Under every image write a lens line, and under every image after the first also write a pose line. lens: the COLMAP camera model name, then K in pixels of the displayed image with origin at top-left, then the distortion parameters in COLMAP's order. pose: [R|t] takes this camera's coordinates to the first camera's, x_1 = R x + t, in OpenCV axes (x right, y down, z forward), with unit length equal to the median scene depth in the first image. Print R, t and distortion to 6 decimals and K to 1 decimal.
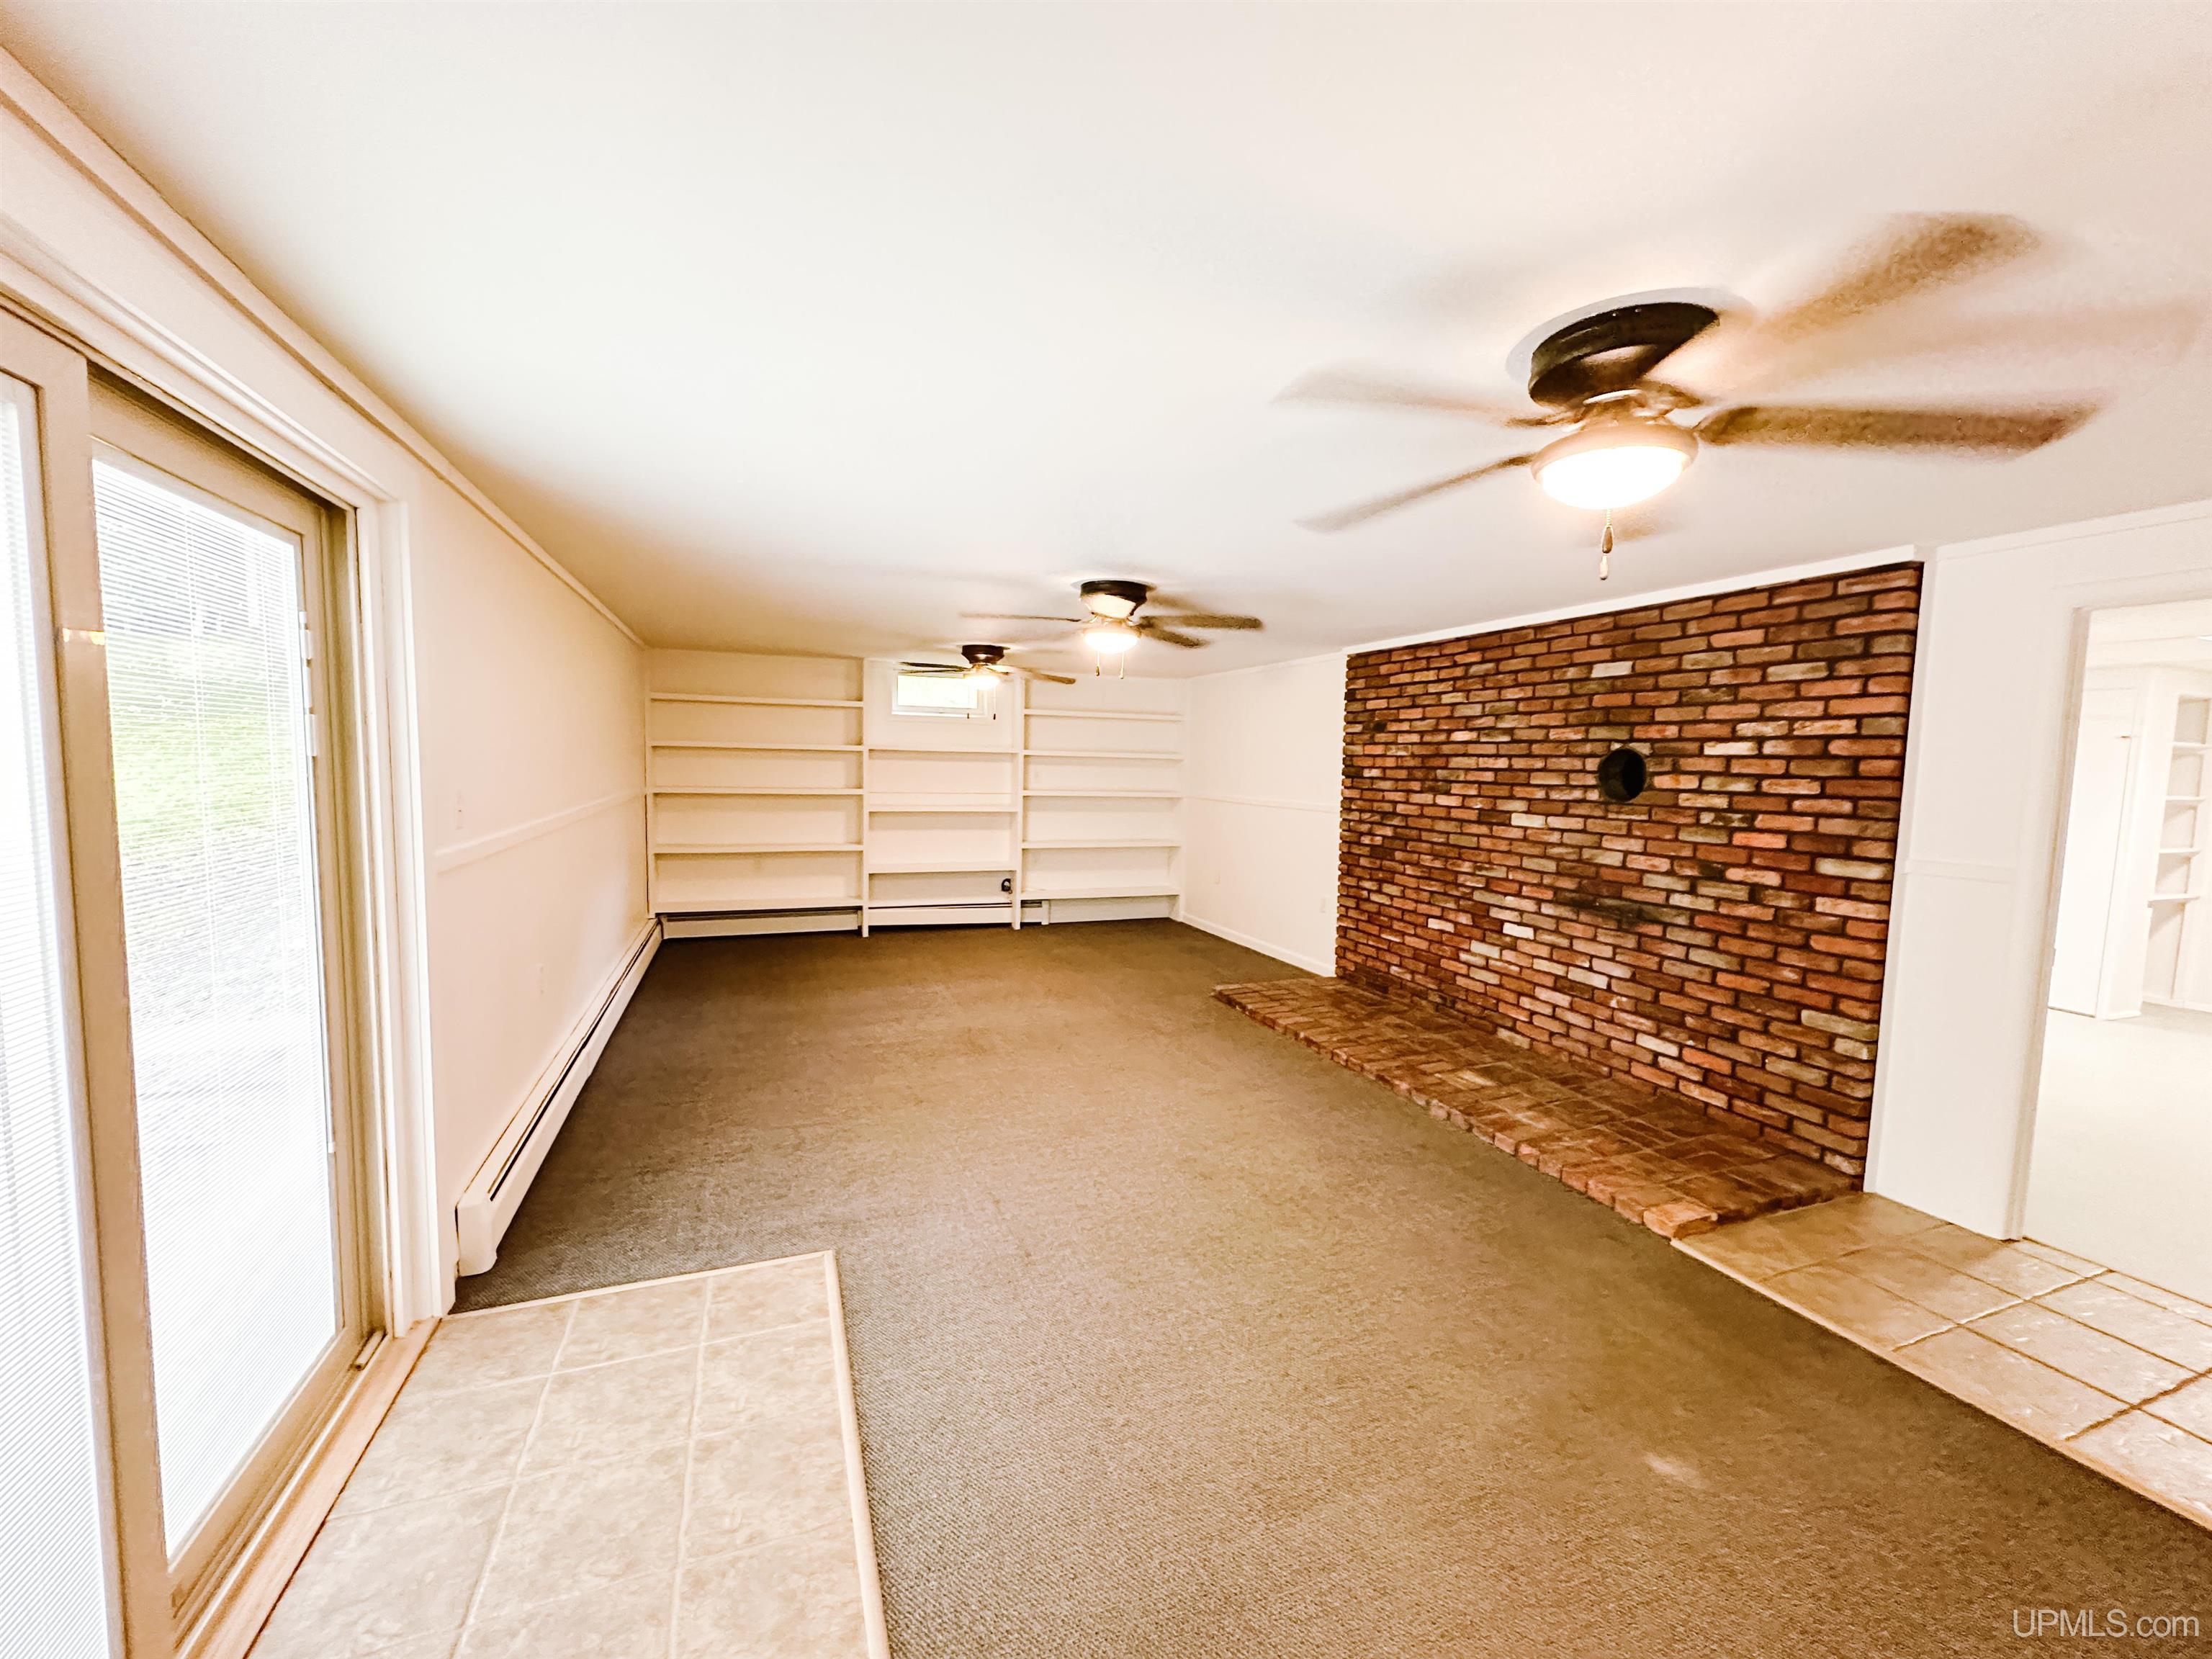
lens RADIAL K [[889.3, 0, 1105.0], [0, 889.3, 828.9], [0, 0, 1]] dist [0.000370, 0.000141]
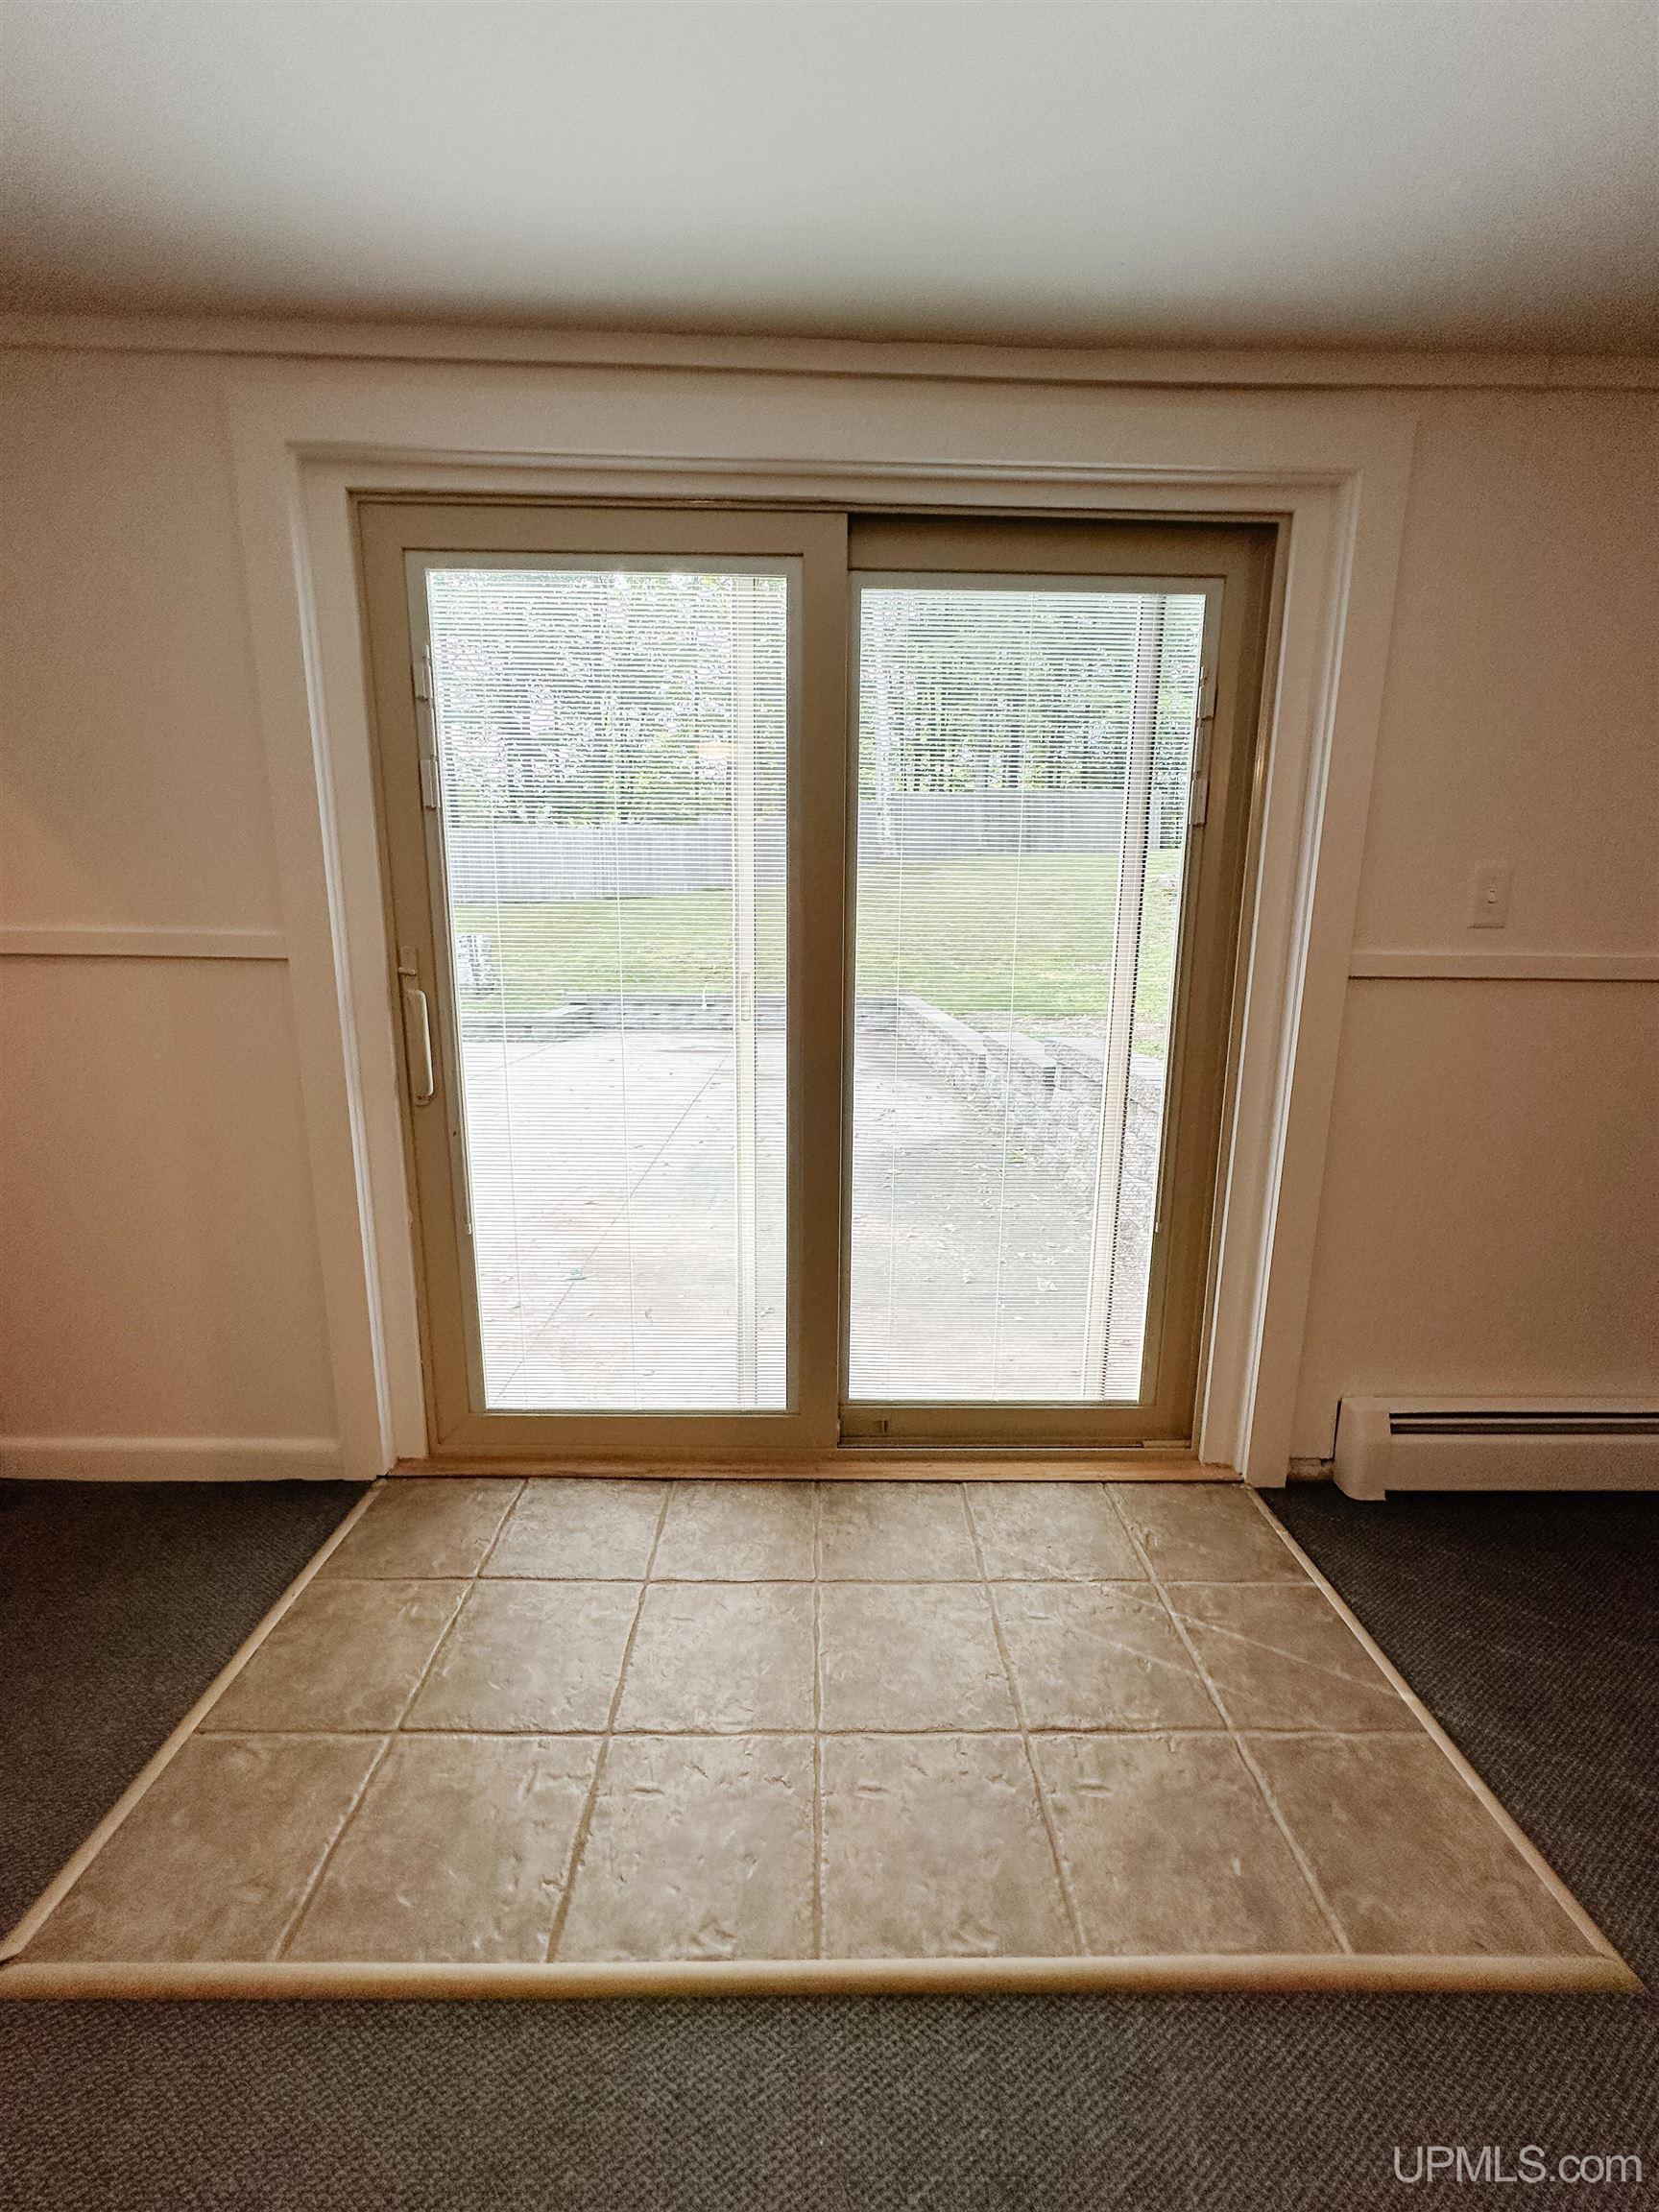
lens RADIAL K [[889.3, 0, 828.1], [0, 889.3, 1106.6], [0, 0, 1]] dist [0.000370, 0.000141]
pose [[-0.348181, 0.162035, -0.923317, 0.169027], [-0.095632, 0.973670, 0.206934, 0.048260], [0.932537, 0.160349, -0.323517, 0.946364]]
